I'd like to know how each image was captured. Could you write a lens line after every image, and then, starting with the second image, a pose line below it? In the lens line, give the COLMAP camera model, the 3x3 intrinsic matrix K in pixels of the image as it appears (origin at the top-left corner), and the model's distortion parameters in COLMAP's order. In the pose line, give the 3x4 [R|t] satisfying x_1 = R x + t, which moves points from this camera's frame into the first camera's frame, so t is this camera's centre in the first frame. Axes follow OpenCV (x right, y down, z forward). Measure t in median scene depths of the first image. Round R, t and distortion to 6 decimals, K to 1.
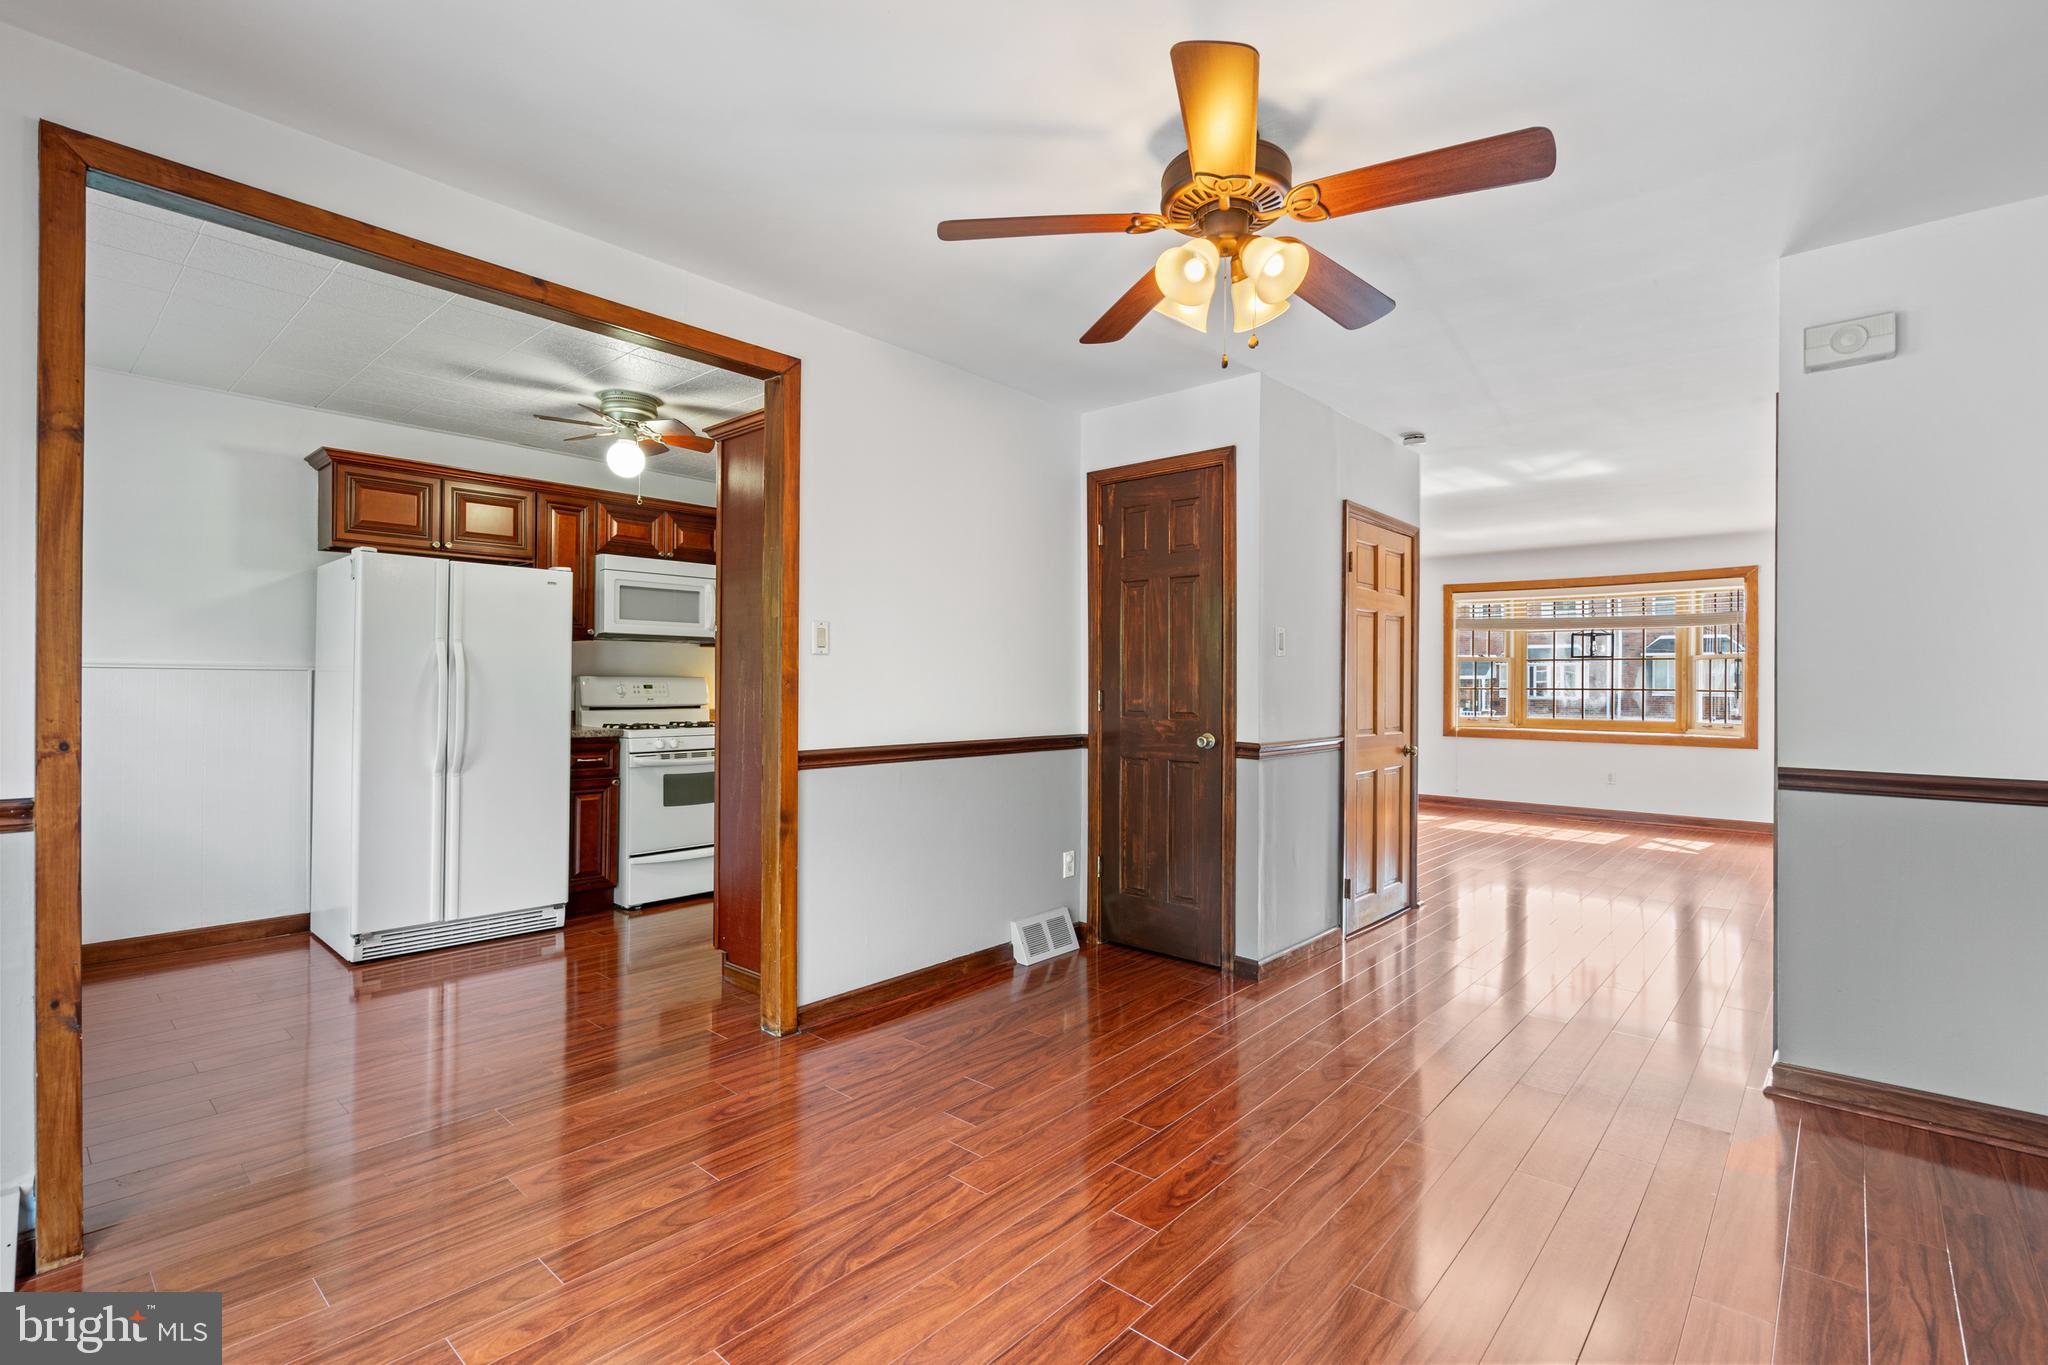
lens RADIAL K [[930.0, 0, 1024.4], [0, 930.0, 680.5], [0, 0, 1]] dist [-0.000788, 0.001272]
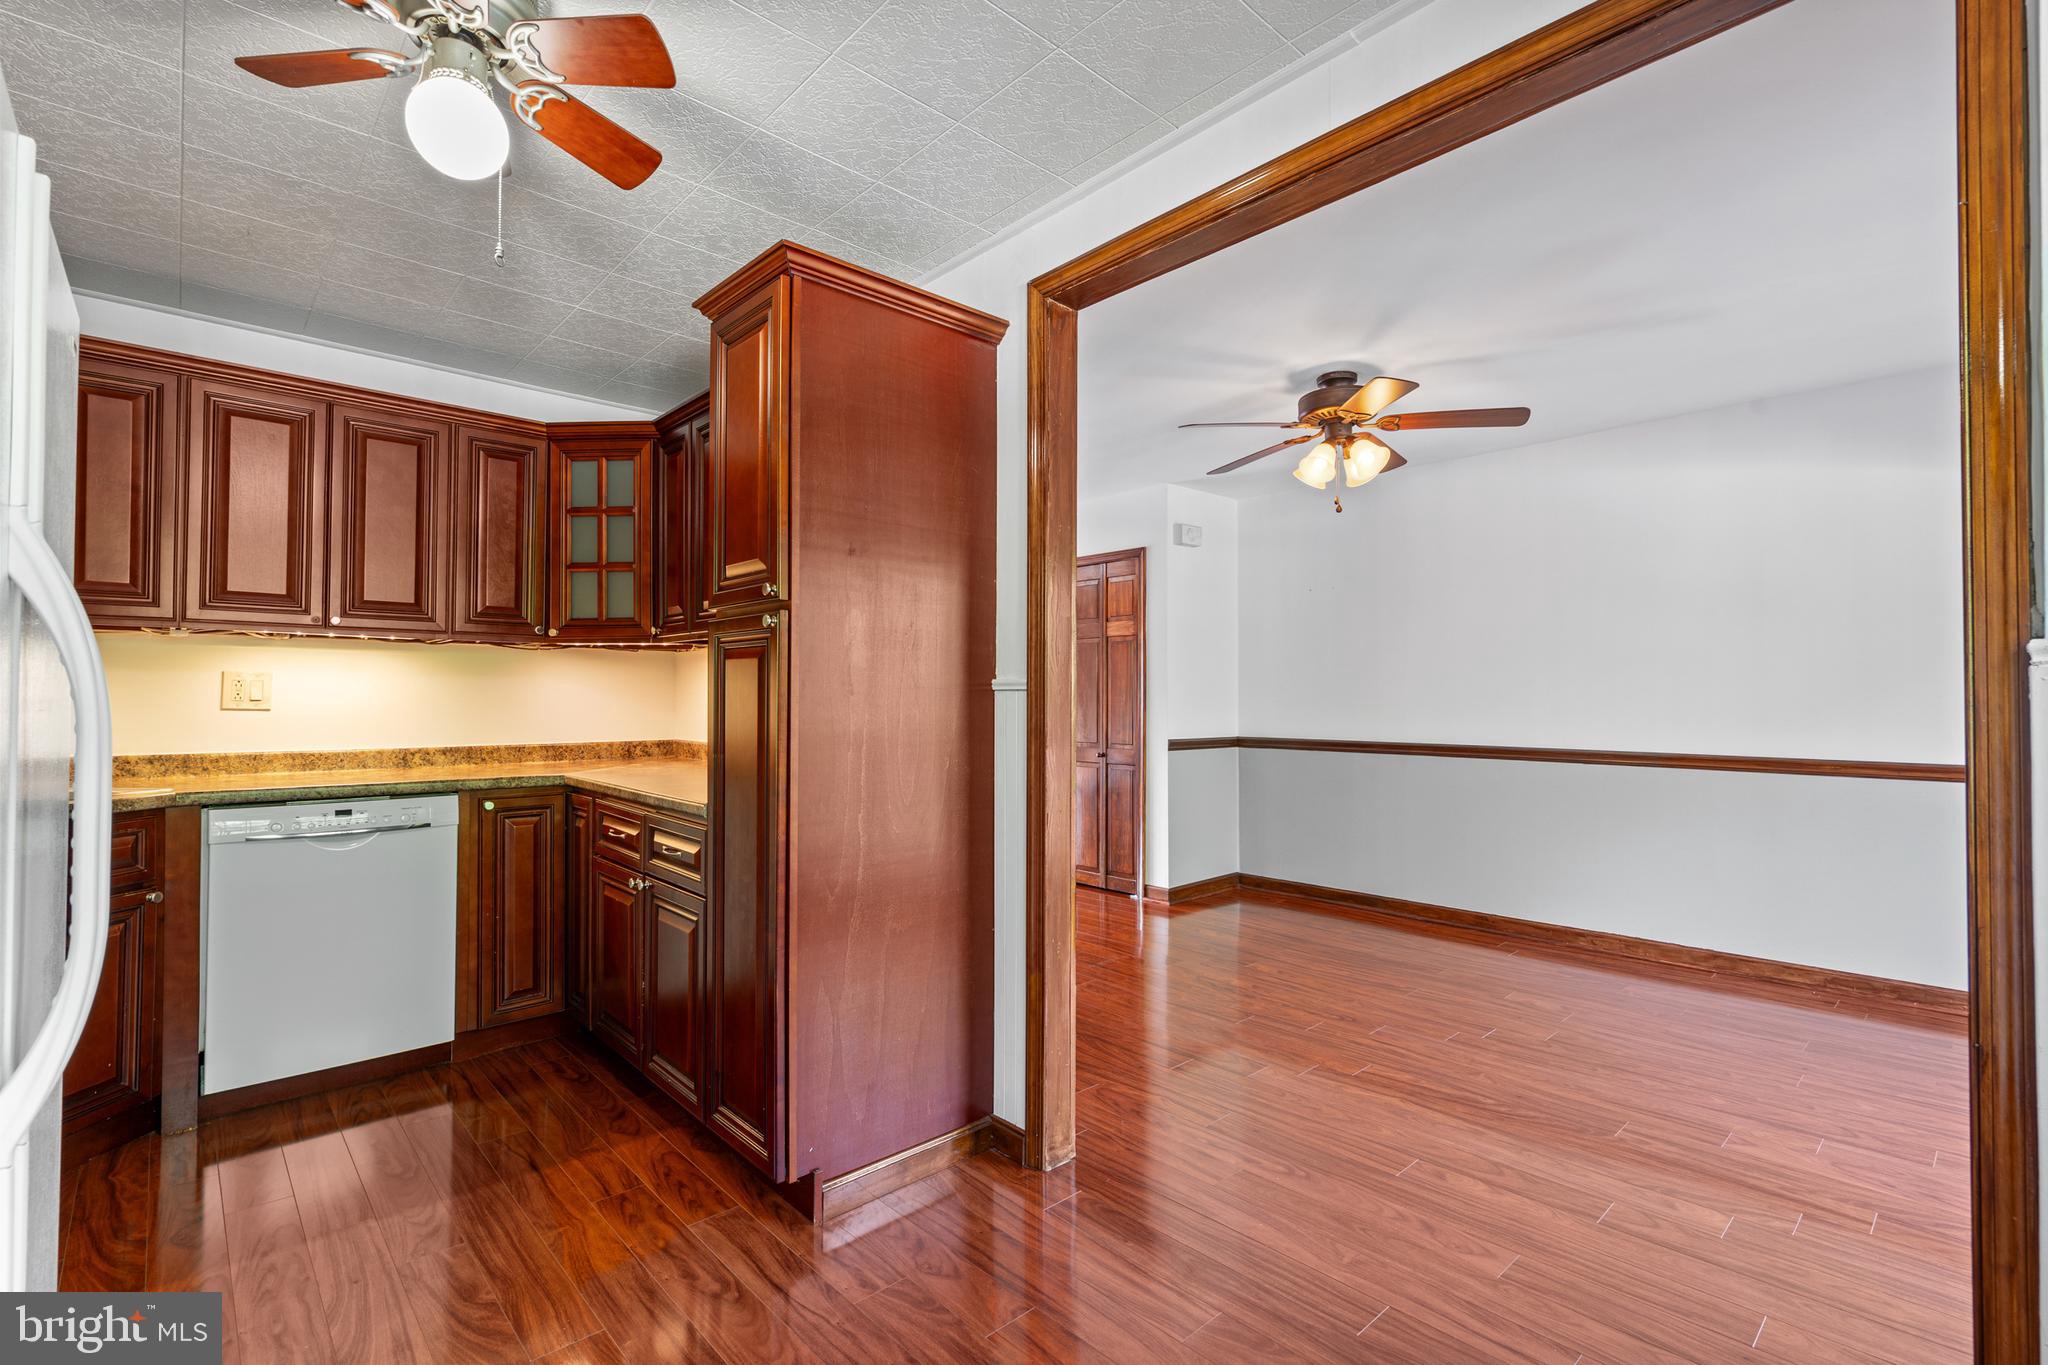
lens RADIAL K [[933.4, 0, 1023.0], [0, 933.4, 679.6], [0, 0, 1]] dist [-0.001076, 0.001195]
pose [[0.100030, 0.014769, 0.994875, -0.704221], [-0.003850, 0.999888, -0.014456, -0.003388], [-0.994977, -0.002384, 0.100075, 0.648248]]
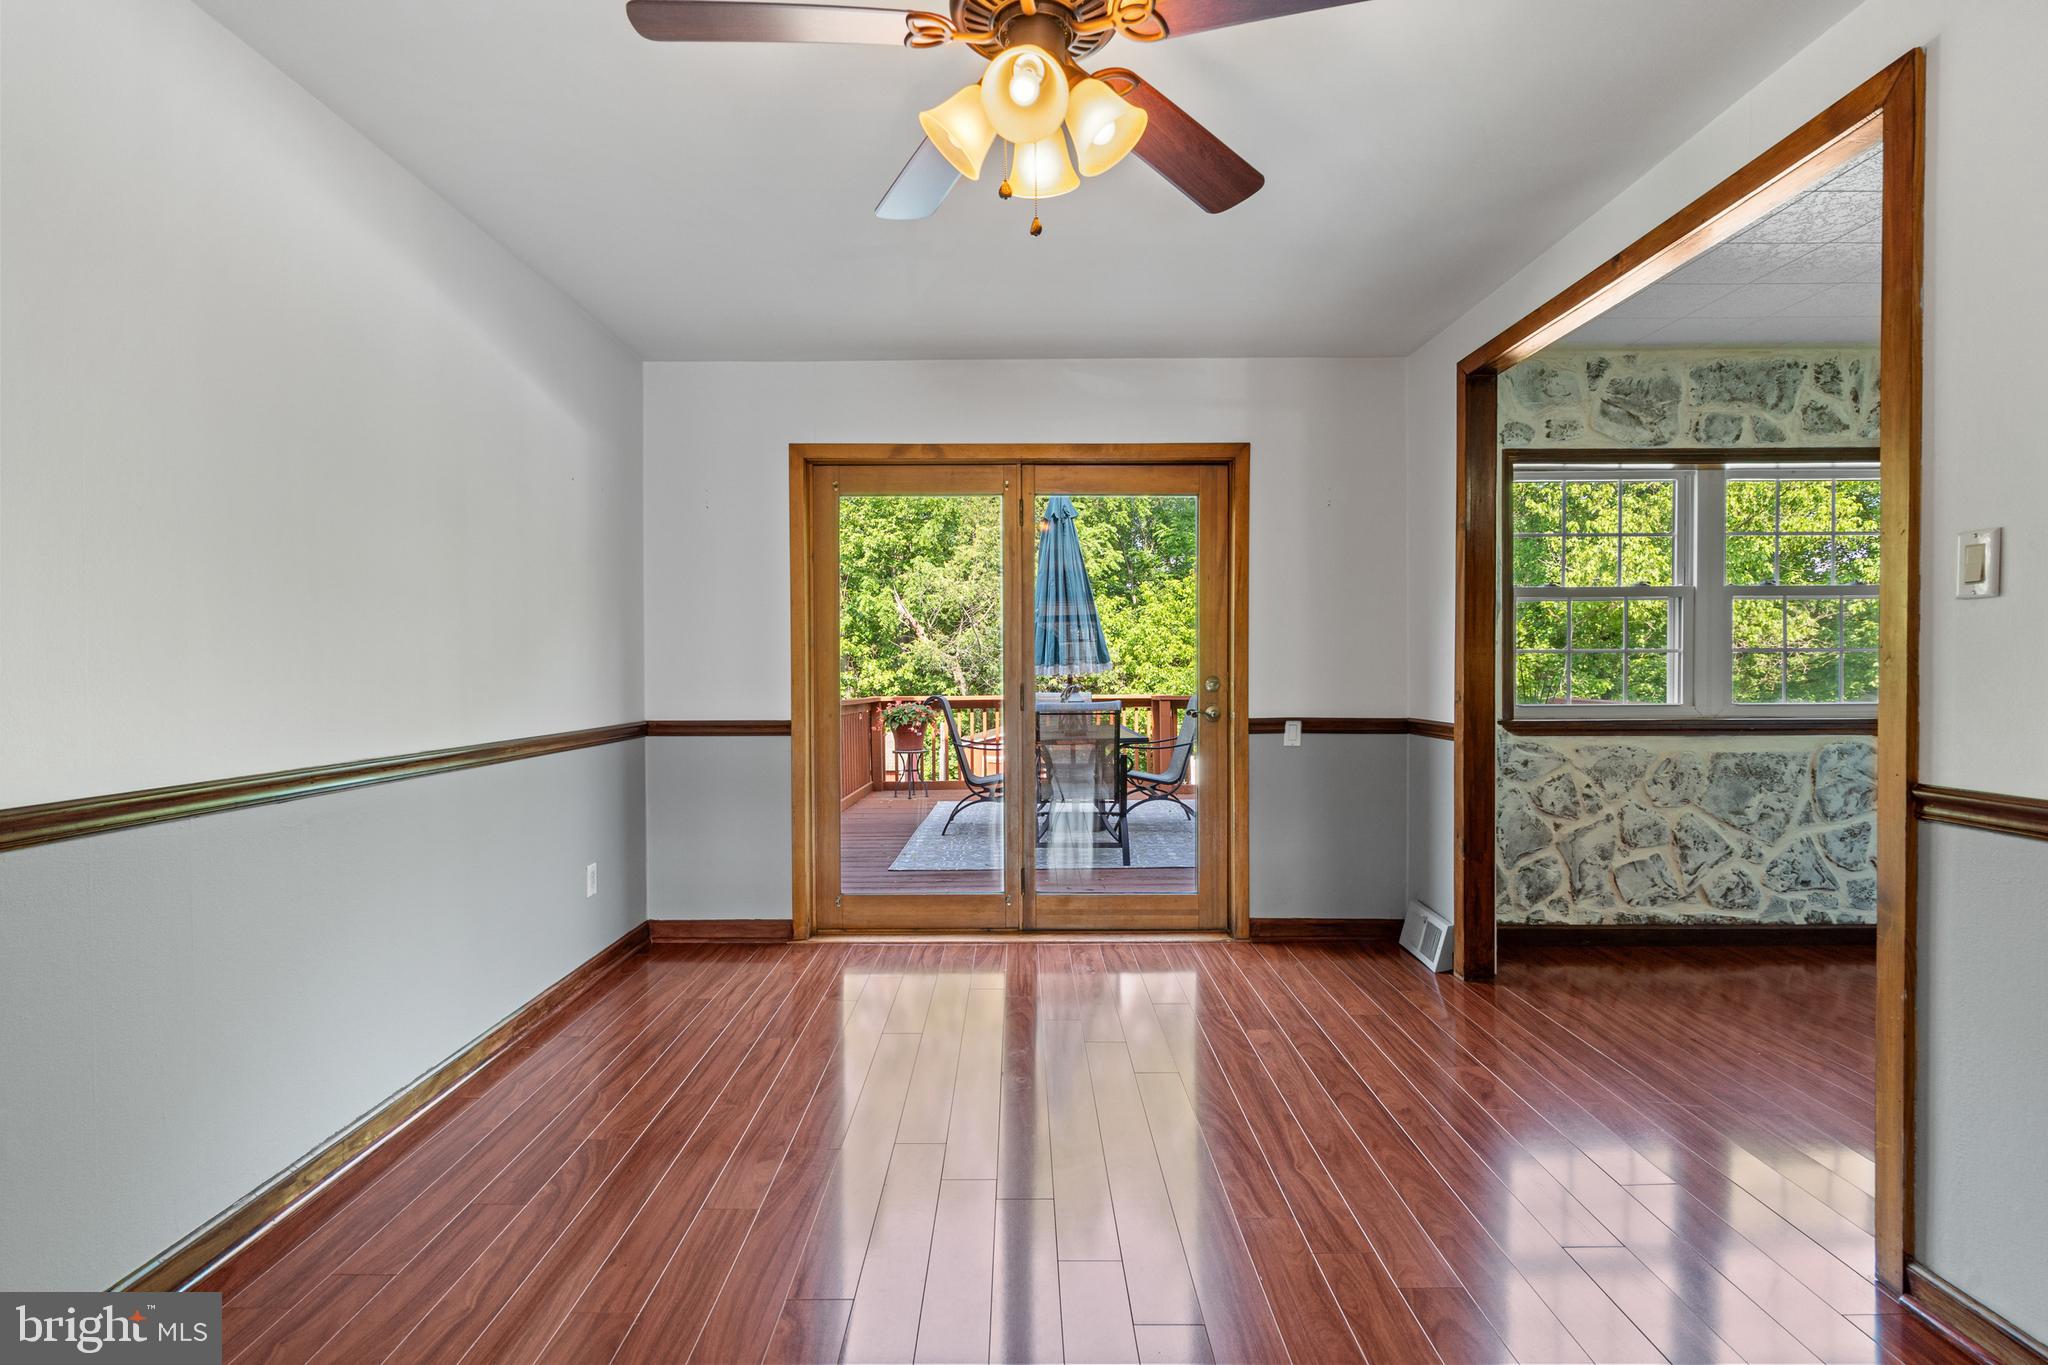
lens RADIAL K [[932.6, 0, 1024.0], [0, 932.6, 680.3], [0, 0, 1]] dist [-0.001121, 0.000943]
pose [[-0.745070, 0.008670, -0.666930, 0.338996], [0.002112, 0.999941, 0.010640, 0.005703], [0.666983, 0.006519, -0.745045, 0.721971]]
